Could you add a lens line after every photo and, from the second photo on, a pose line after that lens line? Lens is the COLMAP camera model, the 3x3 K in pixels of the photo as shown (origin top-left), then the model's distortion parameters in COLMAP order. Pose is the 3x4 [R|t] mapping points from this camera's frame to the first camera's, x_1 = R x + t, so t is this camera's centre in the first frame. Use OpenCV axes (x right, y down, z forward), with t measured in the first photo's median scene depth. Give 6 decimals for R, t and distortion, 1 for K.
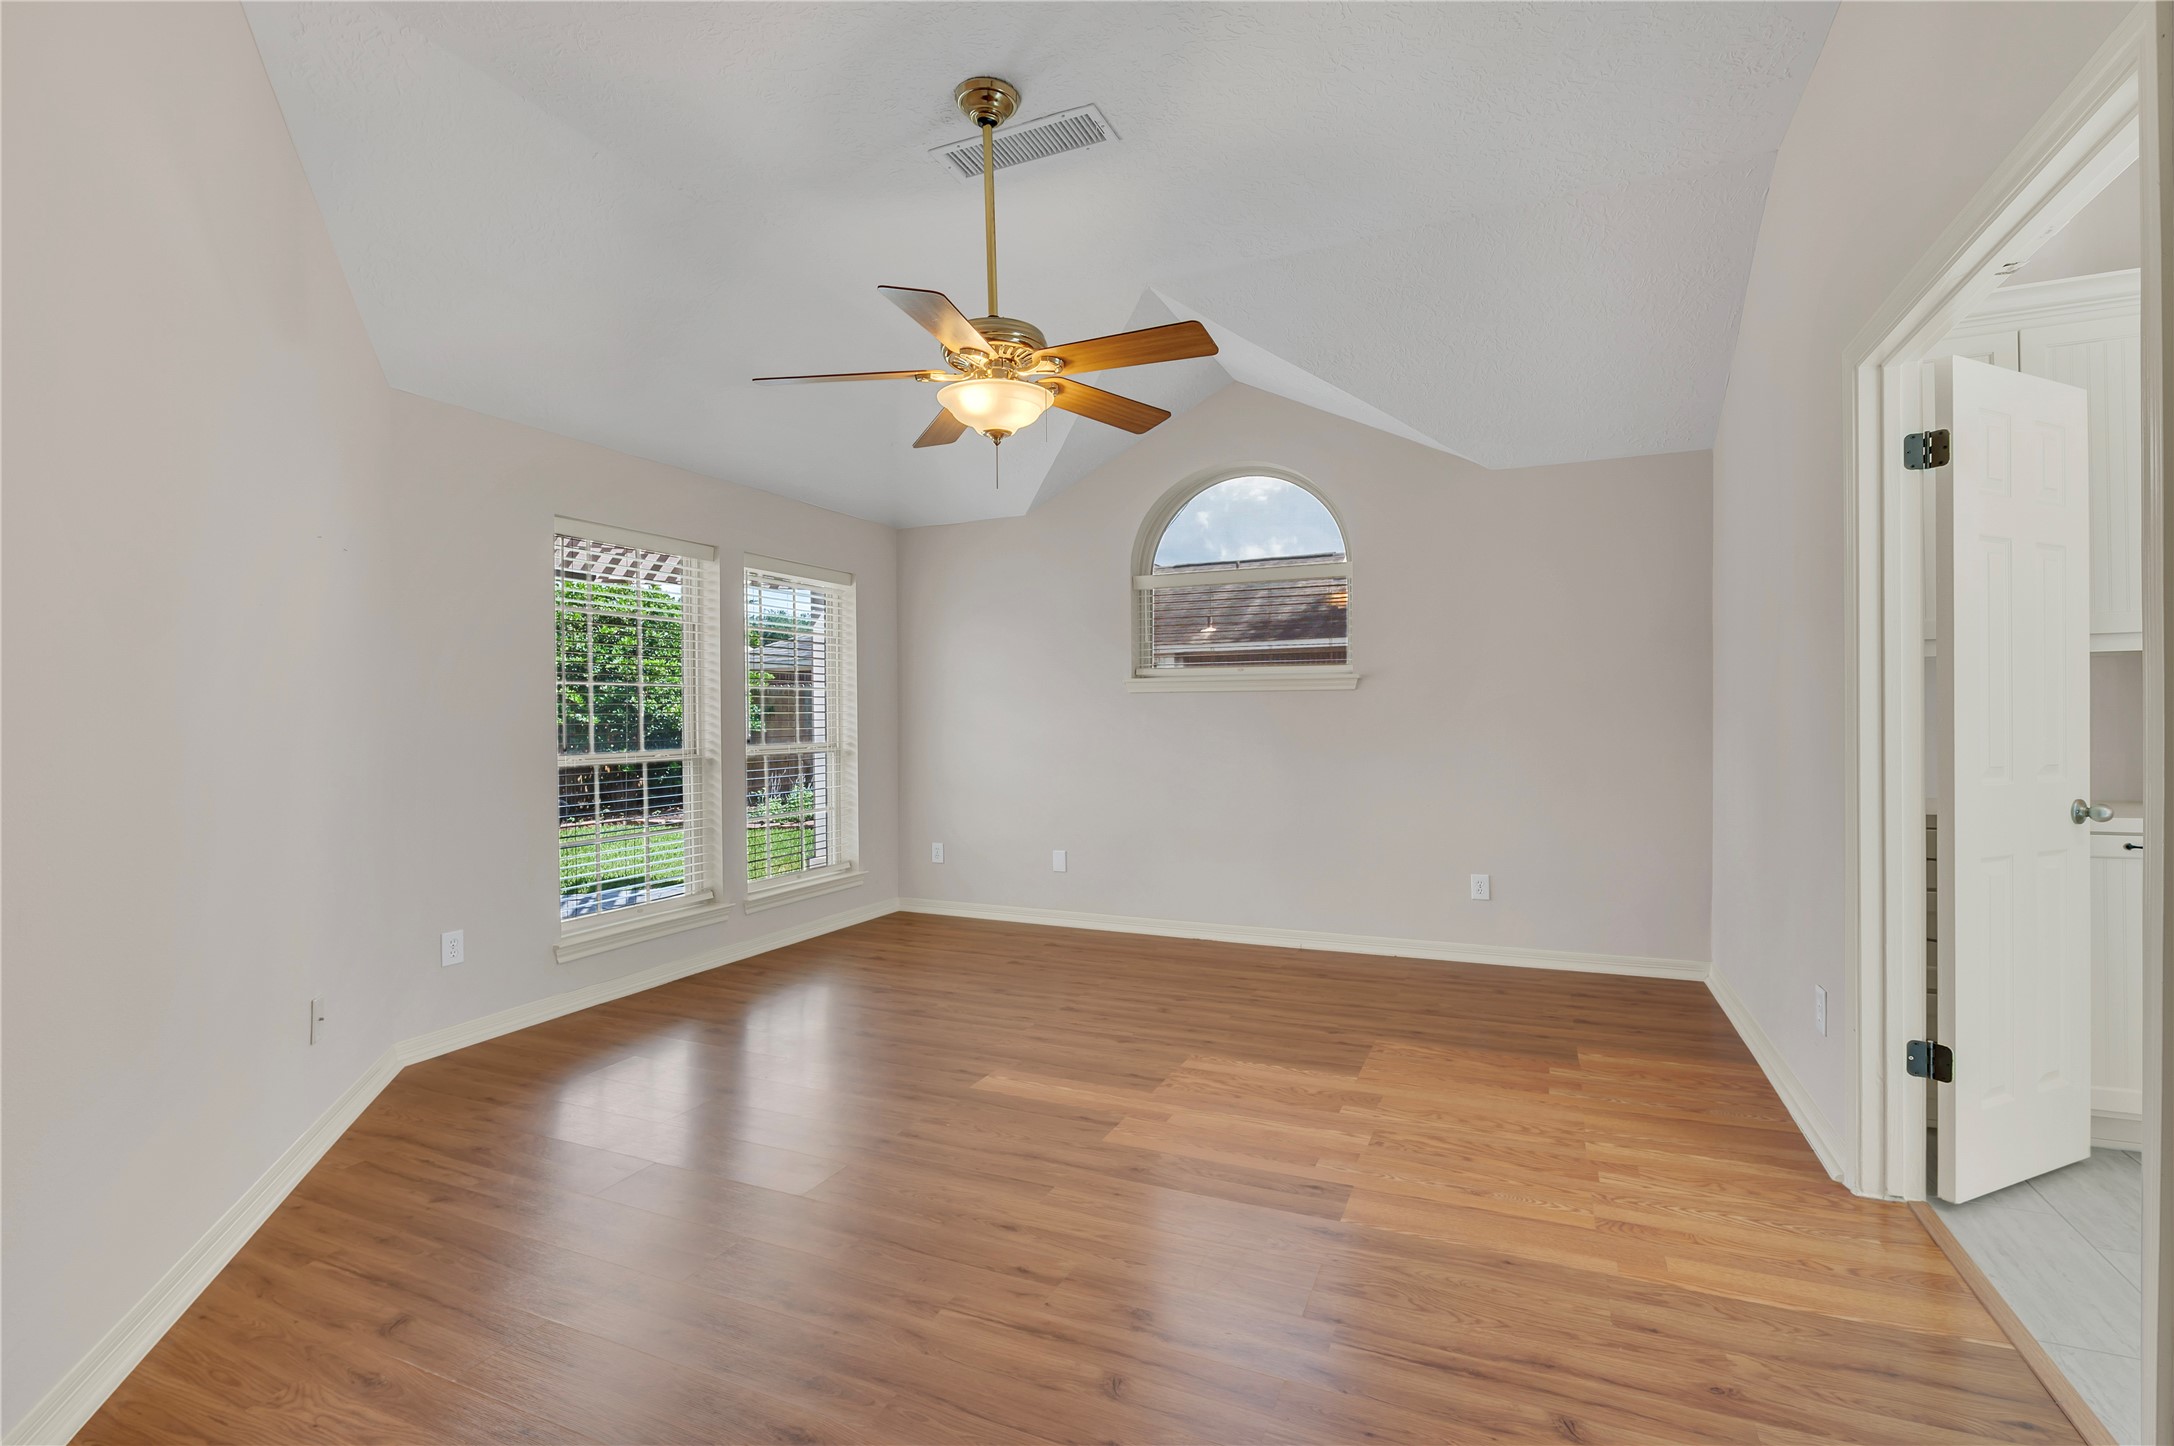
lens RADIAL K [[928.1, 0, 1090.3], [0, 928.1, 718.9], [0, 0, 1]] dist [-0.002699, -0.000553]
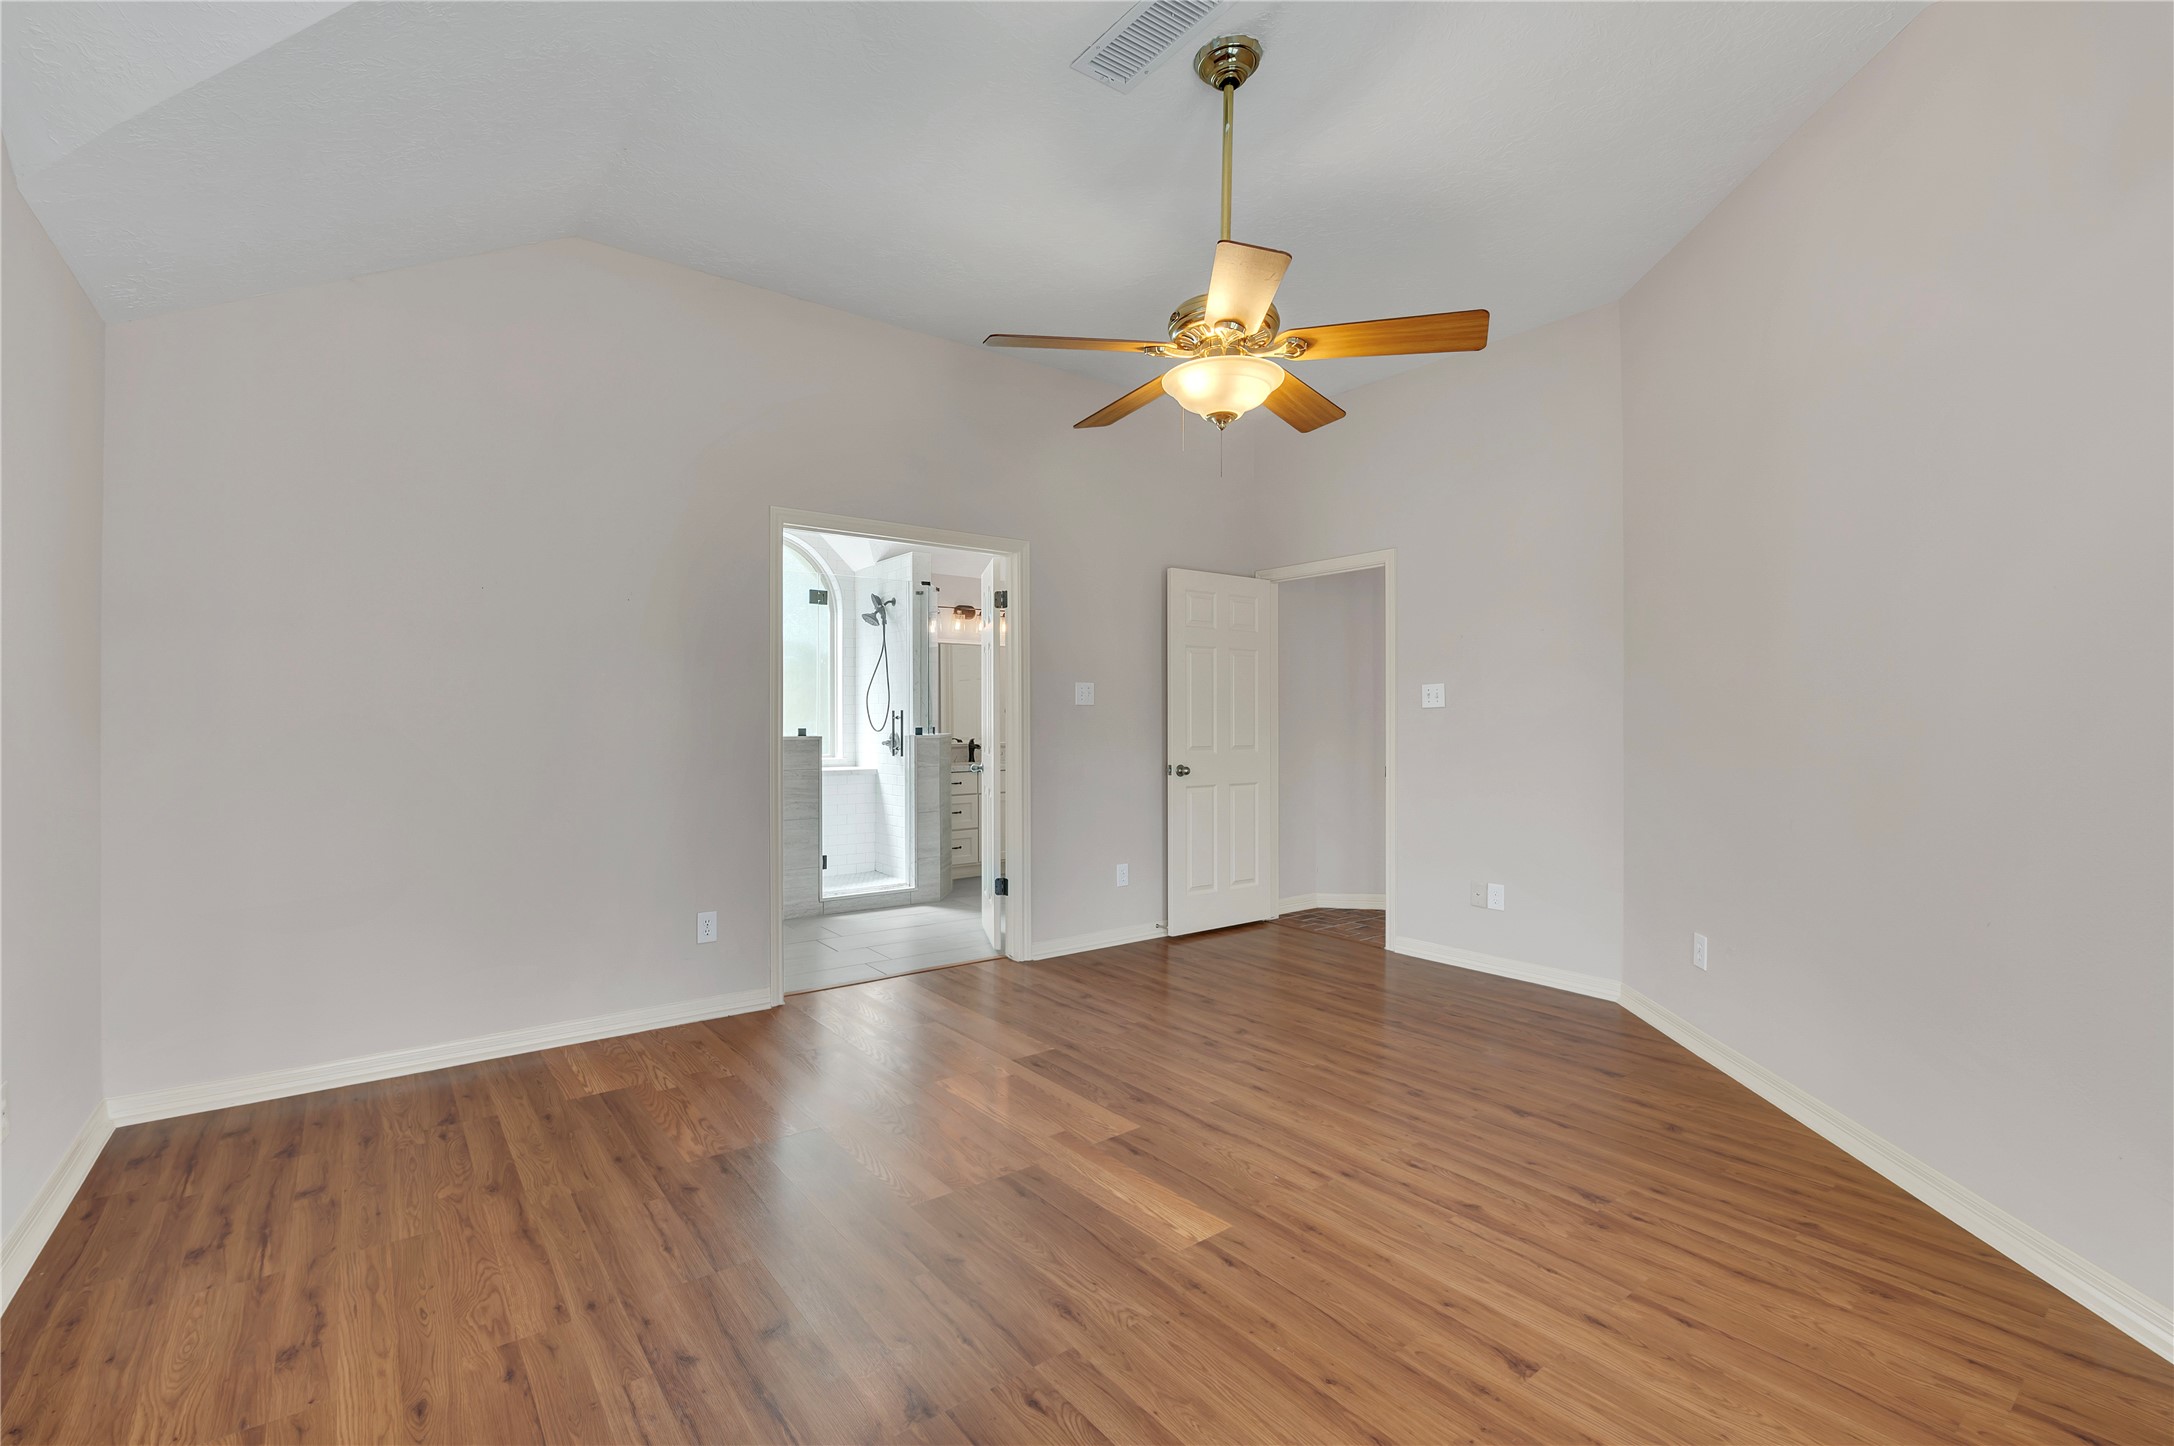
lens RADIAL K [[928.1, 0, 1090.3], [0, 928.1, 718.9], [0, 0, 1]] dist [-0.002699, -0.000553]
pose [[-0.884799, 0.006950, 0.465921, -0.426454], [0.004798, 0.999972, -0.005803, -0.009642], [-0.465948, -0.002899, -0.884807, 1.924072]]
